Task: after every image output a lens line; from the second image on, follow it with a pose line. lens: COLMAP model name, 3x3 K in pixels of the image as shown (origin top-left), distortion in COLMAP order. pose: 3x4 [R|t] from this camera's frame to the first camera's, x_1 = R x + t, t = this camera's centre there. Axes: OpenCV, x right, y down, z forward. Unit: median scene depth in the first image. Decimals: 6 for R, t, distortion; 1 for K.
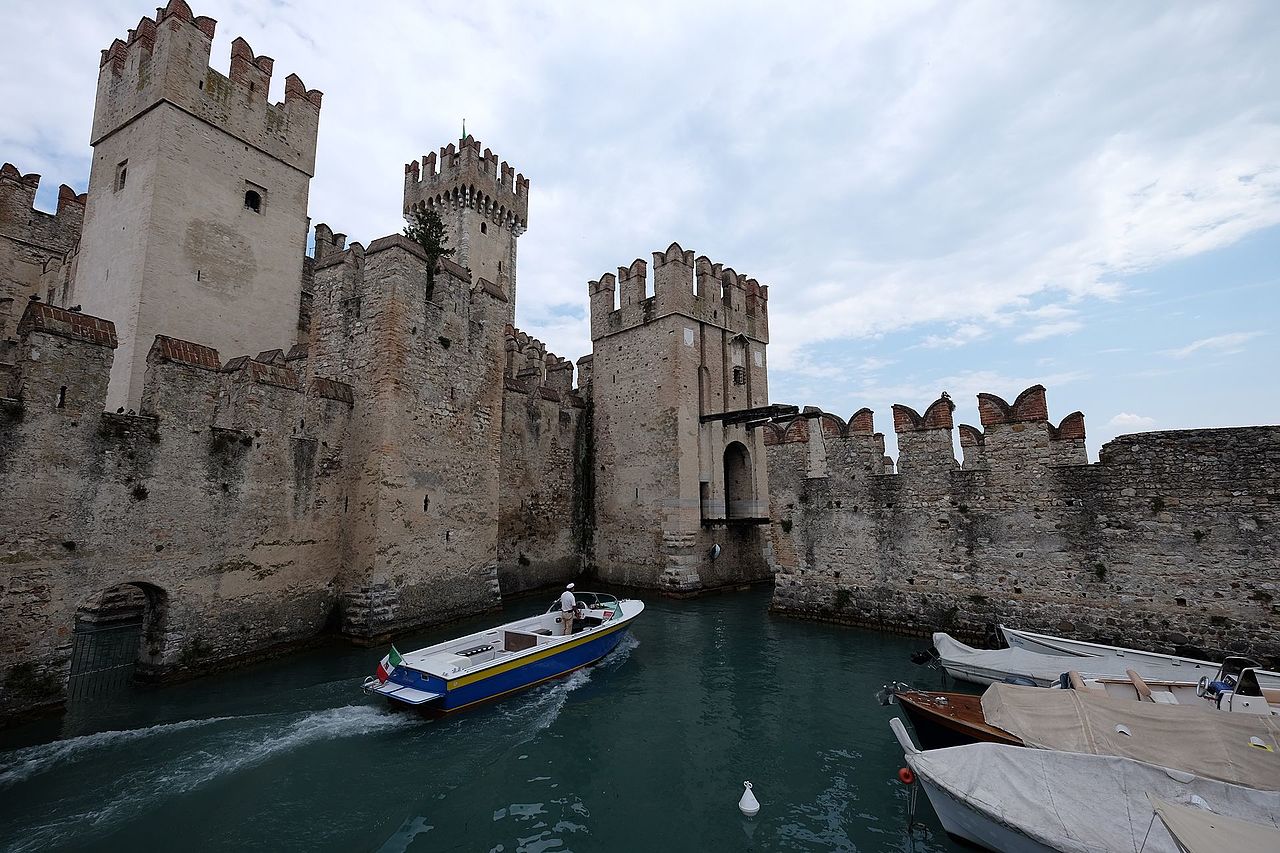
lens RADIAL K [[589.1, 0, 640.0], [0, 589.1, 426.5], [0, 0, 1]] dist [-0.001226, 0.000180]
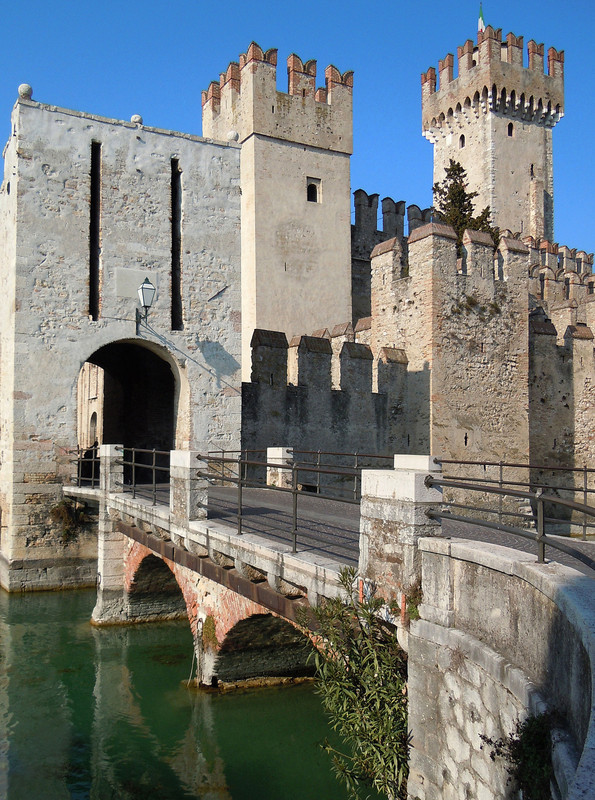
lens RADIAL K [[745.7, 0, 297.5], [0, 745.7, 400.0], [0, 0, 1]] dist [0.118750, -0.438638]
pose [[0.845678, -0.032119, -0.532726, 0.077311], [0.065714, 0.996858, 0.044216, -0.019934], [0.529632, -0.072400, 0.845132, -0.221570]]
